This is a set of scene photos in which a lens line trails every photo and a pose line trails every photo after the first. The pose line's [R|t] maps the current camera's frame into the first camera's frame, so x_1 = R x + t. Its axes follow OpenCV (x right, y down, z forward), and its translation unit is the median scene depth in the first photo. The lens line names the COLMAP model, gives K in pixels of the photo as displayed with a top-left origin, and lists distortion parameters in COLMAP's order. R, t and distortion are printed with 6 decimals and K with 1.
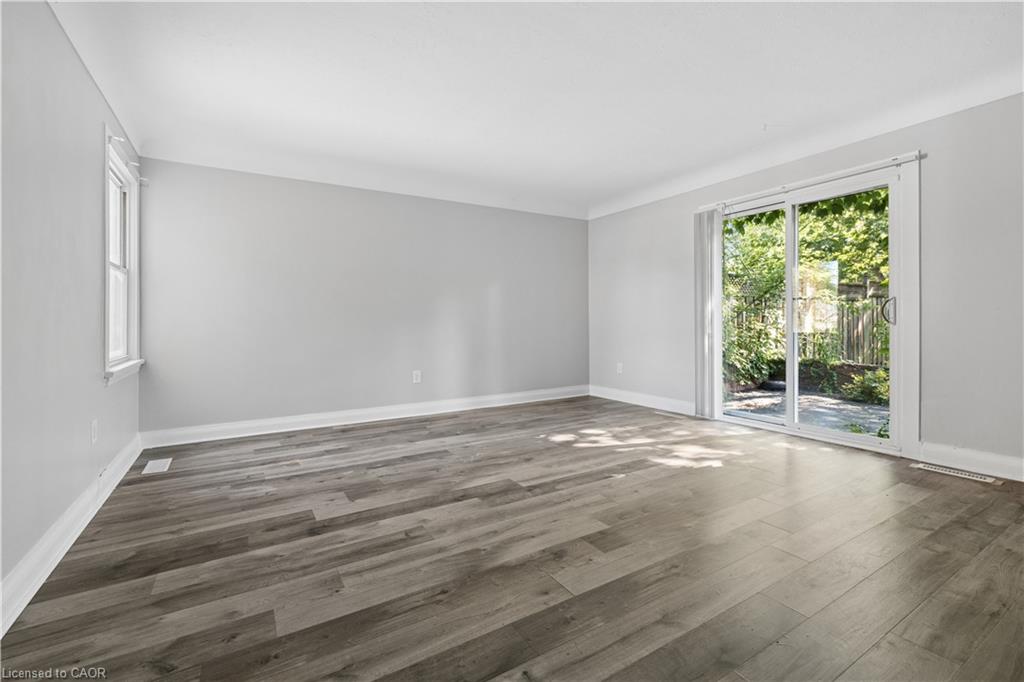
lens RADIAL K [[436.9, 0, 506.6], [0, 436.9, 331.4], [0, 0, 1]] dist [0.000126, 0.000139]
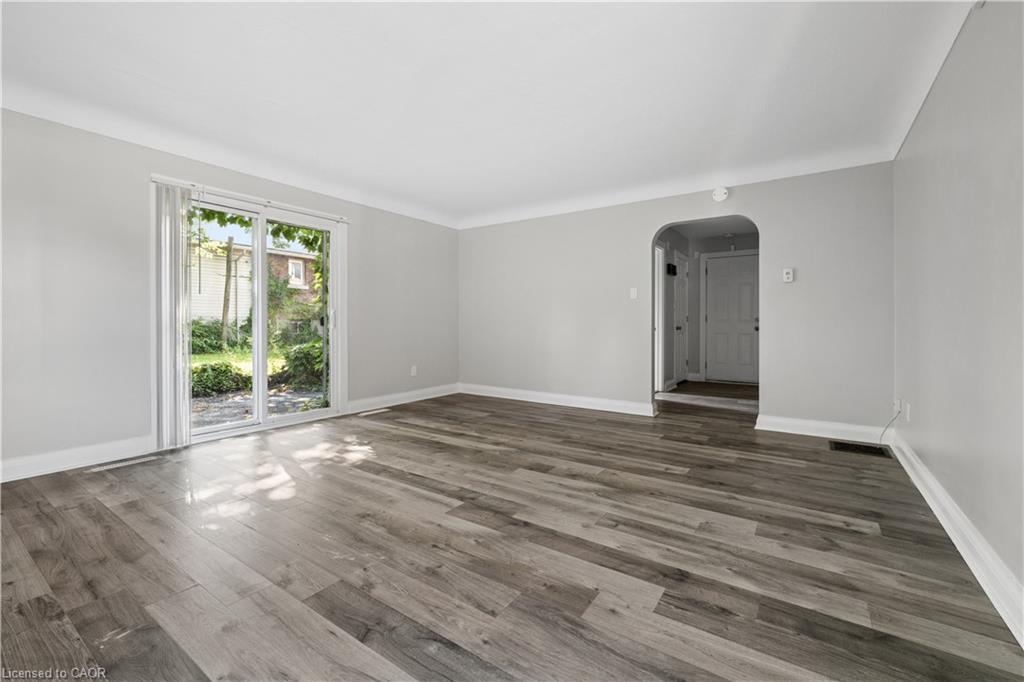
lens RADIAL K [[436.9, 0, 501.3], [0, 436.9, 334.1], [0, 0, 1]] dist [0.000126, 0.000139]
pose [[-0.394938, -0.013035, 0.918615, -0.879550], [0.022656, 0.999457, 0.023922, -0.022678], [-0.918428, 0.030260, -0.394428, 1.347708]]
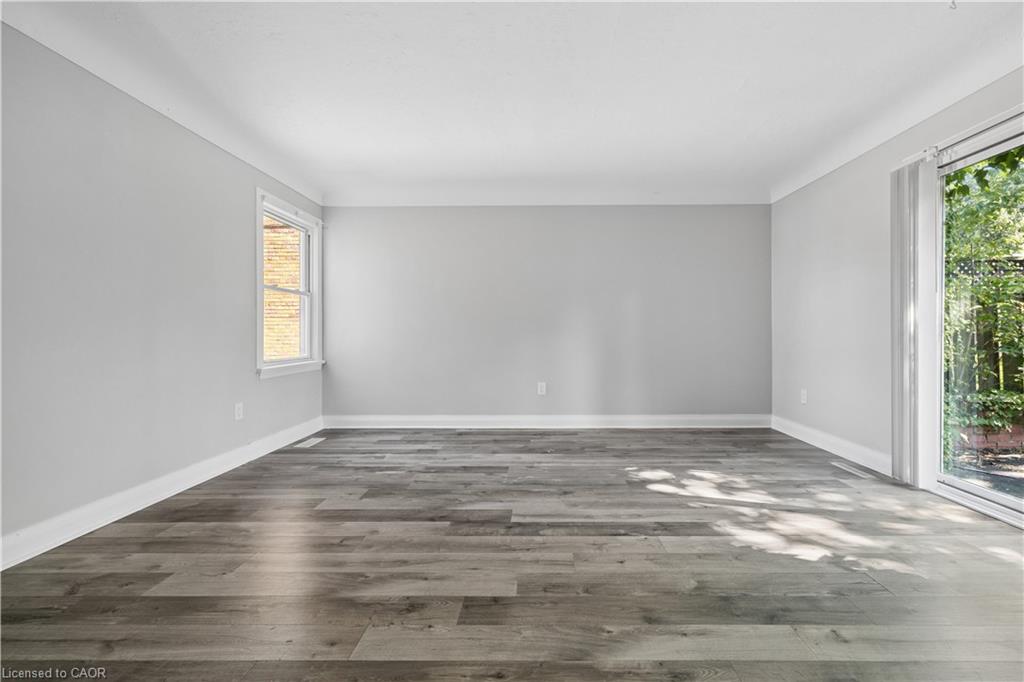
lens RADIAL K [[436.9, 0, 541.9], [0, 436.9, 340.4], [0, 0, 1]] dist [0.000126, 0.000139]
pose [[0.859562, 0.014960, -0.510813, 0.562918], [-0.016308, 0.999865, 0.001841, -0.012374], [0.510771, 0.006748, 0.859690, 0.288031]]
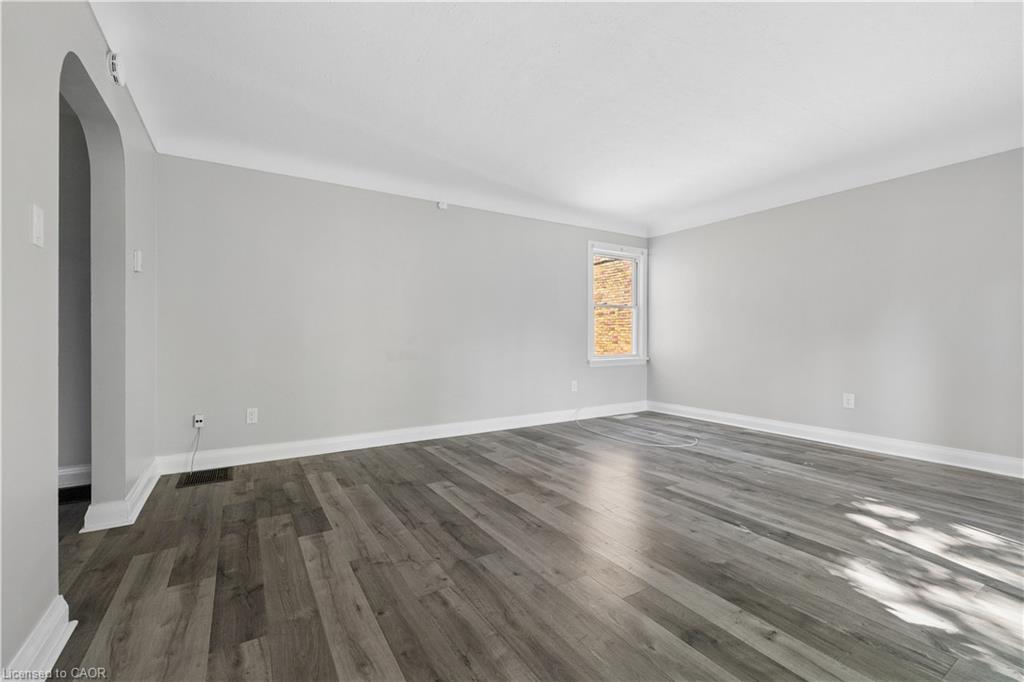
lens RADIAL K [[436.9, 0, 519.8], [0, 436.9, 340.9], [0, 0, 1]] dist [0.000126, 0.000139]
pose [[0.038983, 0.018516, -0.999068, 1.172274], [-0.022626, 0.999588, 0.017643, -0.026104], [0.998984, 0.021917, 0.039386, 0.614008]]
